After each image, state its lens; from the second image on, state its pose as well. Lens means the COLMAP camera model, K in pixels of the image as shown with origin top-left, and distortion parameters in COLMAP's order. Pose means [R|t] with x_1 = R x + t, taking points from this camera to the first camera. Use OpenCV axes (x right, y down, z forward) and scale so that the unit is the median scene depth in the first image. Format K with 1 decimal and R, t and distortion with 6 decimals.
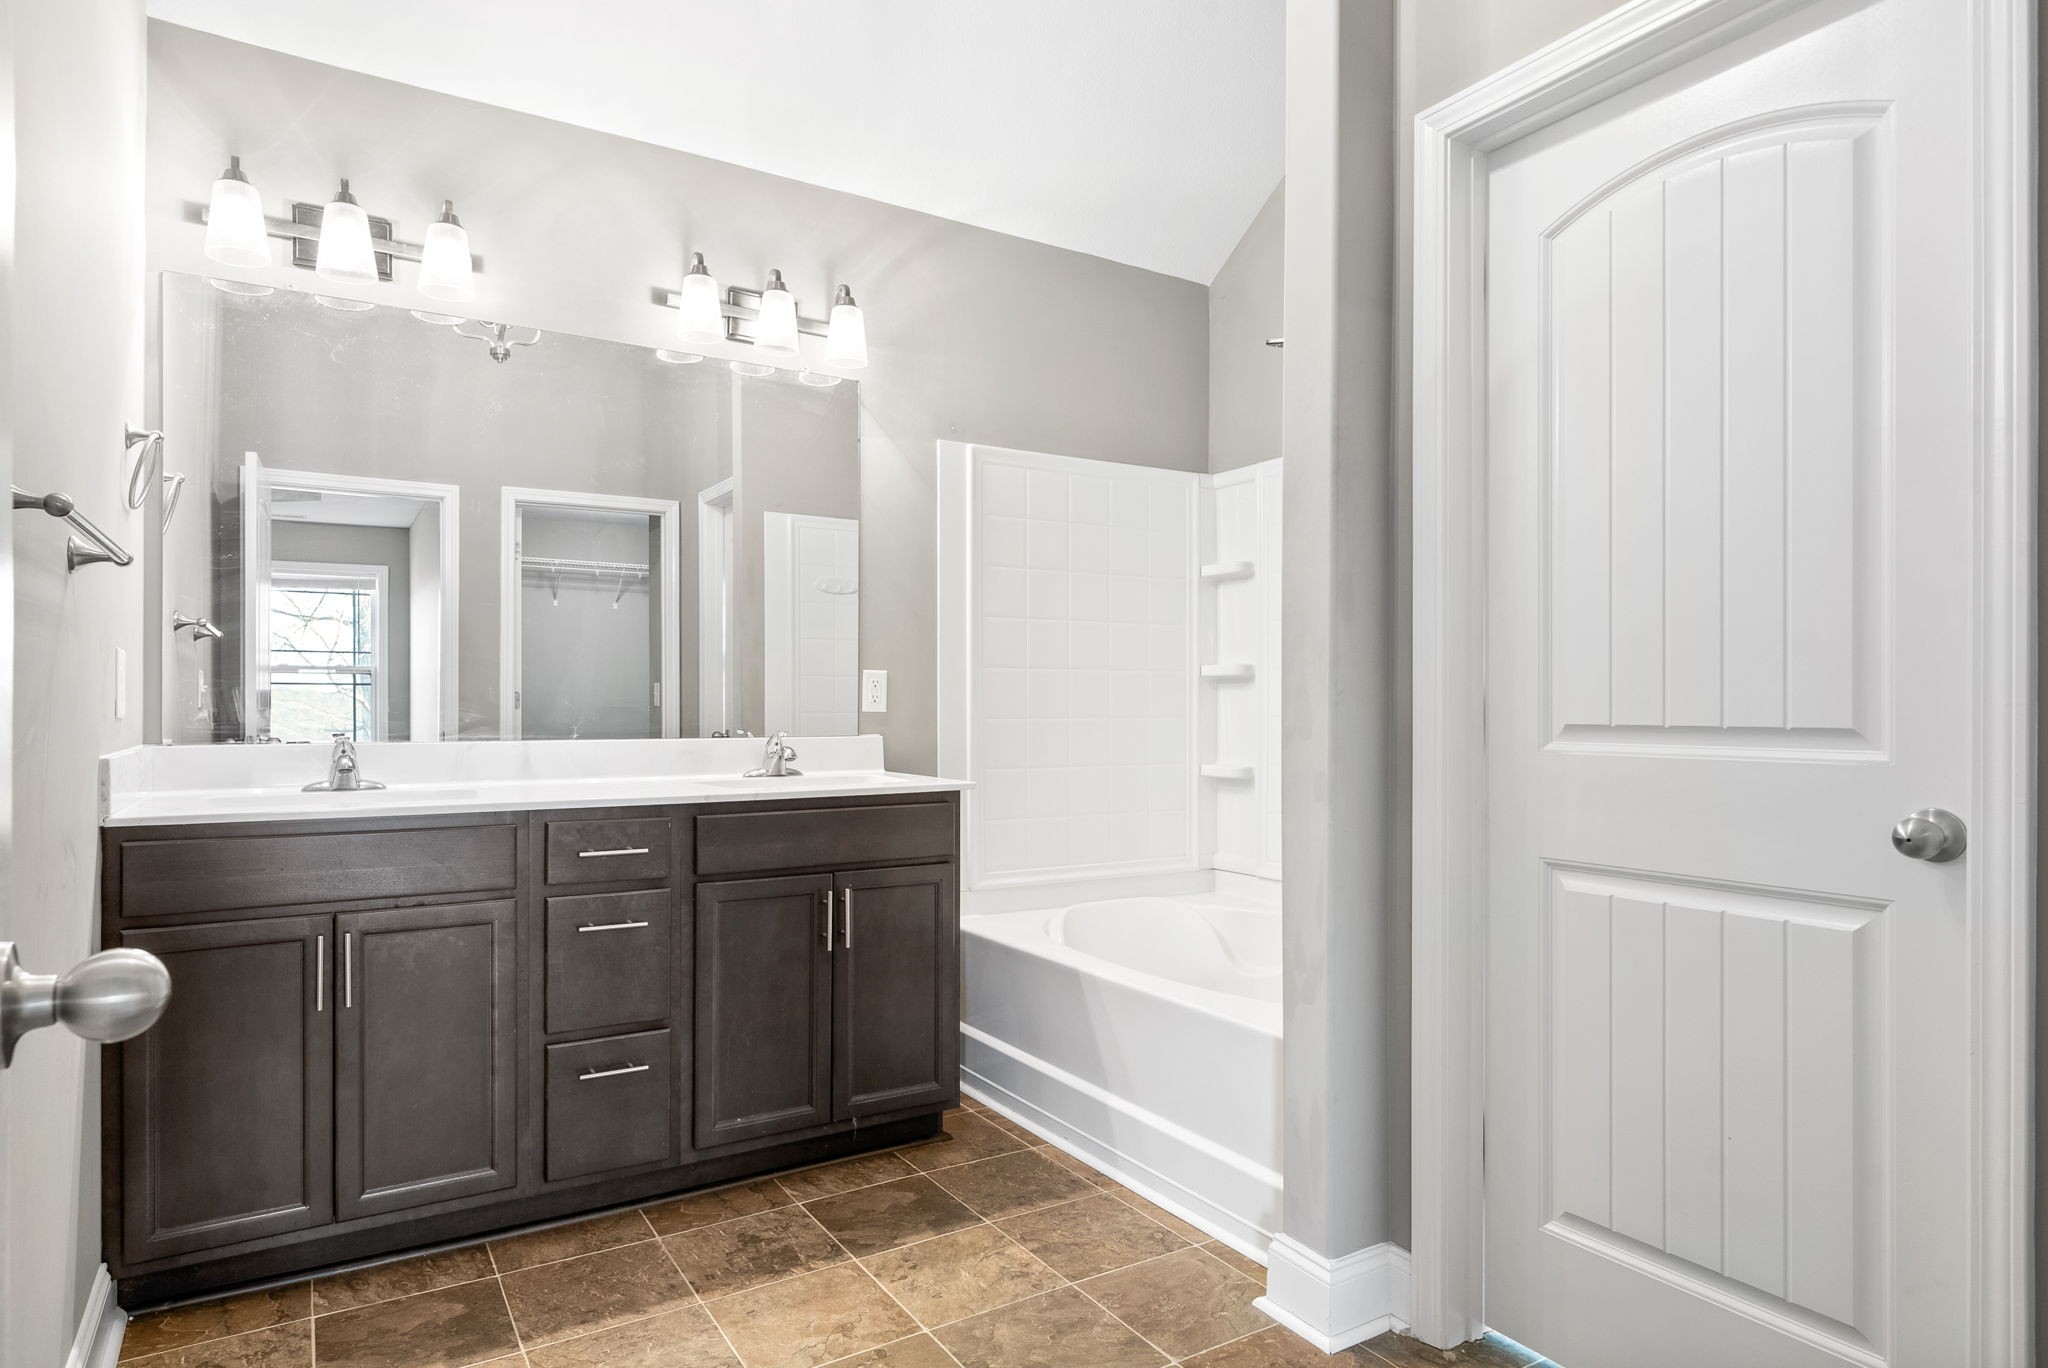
lens RADIAL K [[1122.8, 0, 1022.0], [0, 1122.8, 709.2], [0, 0, 1]] dist [0.001961, 0.000857]
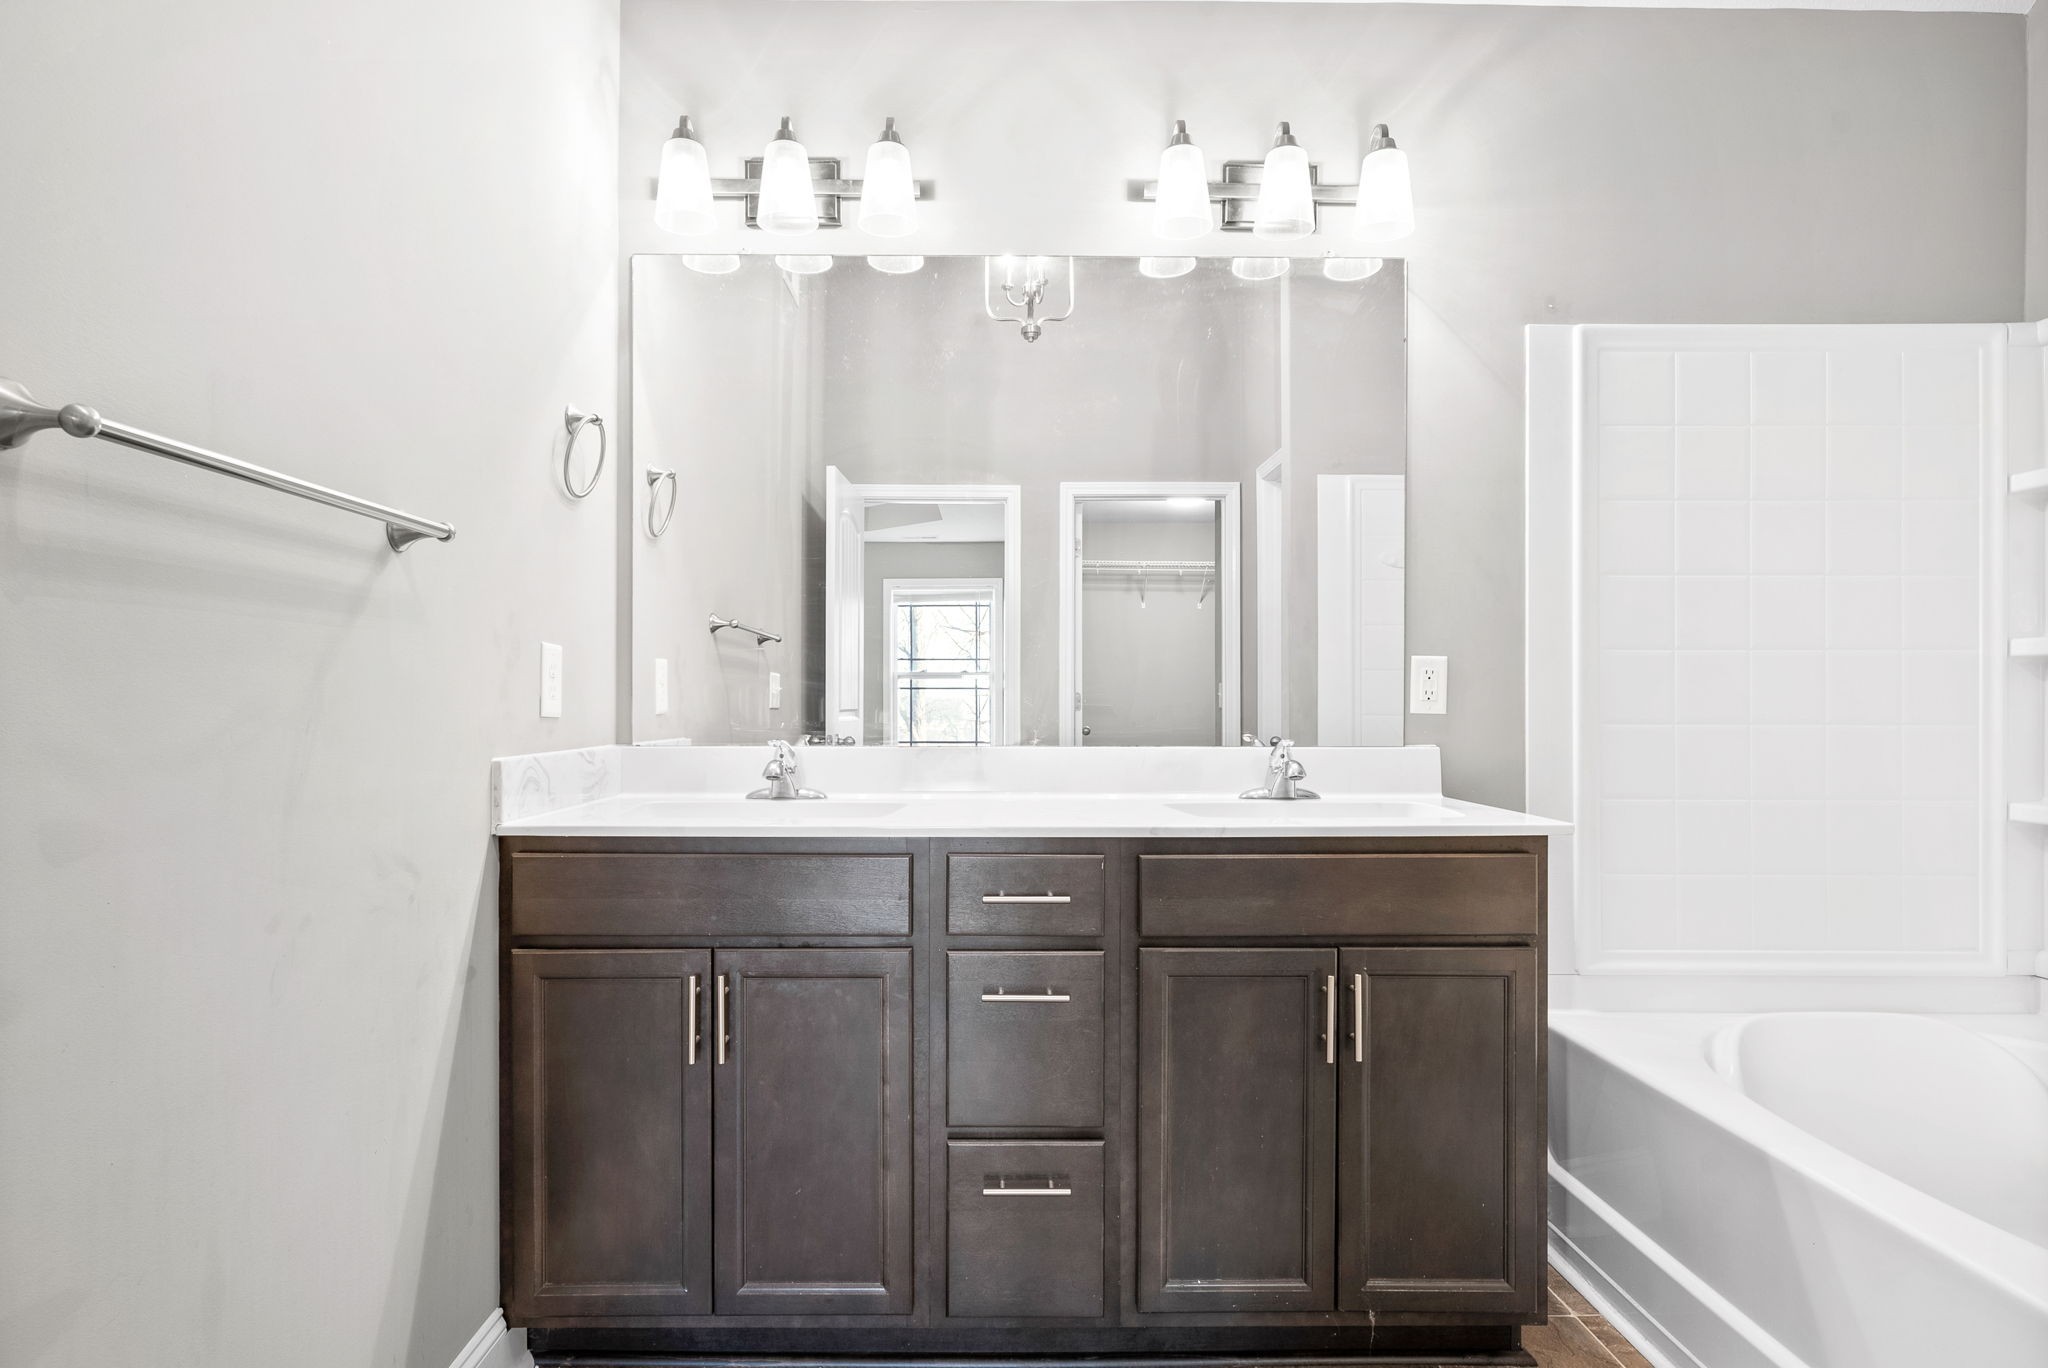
lens RADIAL K [[1122.8, 0, 1022.0], [0, 1122.8, 709.2], [0, 0, 1]] dist [0.001961, 0.000857]
pose [[0.860608, 0.001184, -0.509267, 0.013961], [-0.002407, 0.999996, -0.001742, 0.001633], [0.509262, 0.002725, 0.860607, 0.296907]]
